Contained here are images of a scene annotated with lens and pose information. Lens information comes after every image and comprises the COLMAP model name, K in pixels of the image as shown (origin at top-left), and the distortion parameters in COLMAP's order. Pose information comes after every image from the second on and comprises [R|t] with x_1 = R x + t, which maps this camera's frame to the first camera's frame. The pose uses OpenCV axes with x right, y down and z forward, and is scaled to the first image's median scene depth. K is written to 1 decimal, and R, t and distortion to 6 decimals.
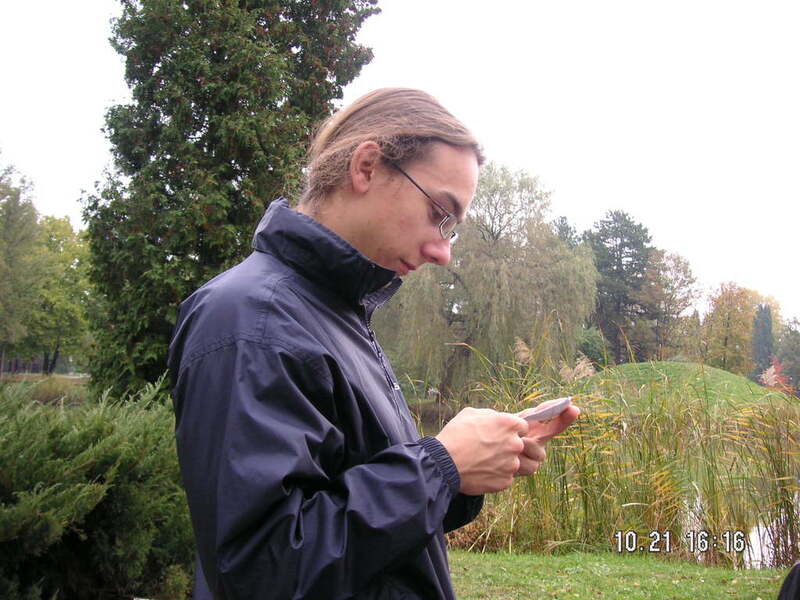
lens RADIAL K [[863.0, 0, 400.0], [0, 863.0, 300.0], [0, 0, 1]] dist [-0.161502, -0.013255]
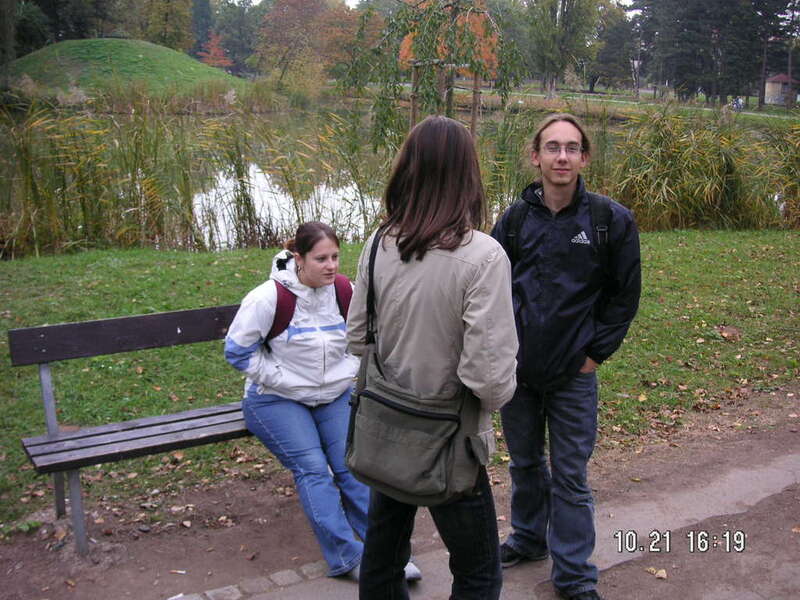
lens RADIAL K [[863.0, 0, 400.0], [0, 863.0, 300.0], [0, 0, 1]] dist [-0.161502, -0.013255]
pose [[0.807233, -0.152584, 0.570169, -0.114448], [-0.071246, 0.933754, 0.350753, -0.082870], [-0.585917, -0.323762, 0.742886, -0.176902]]
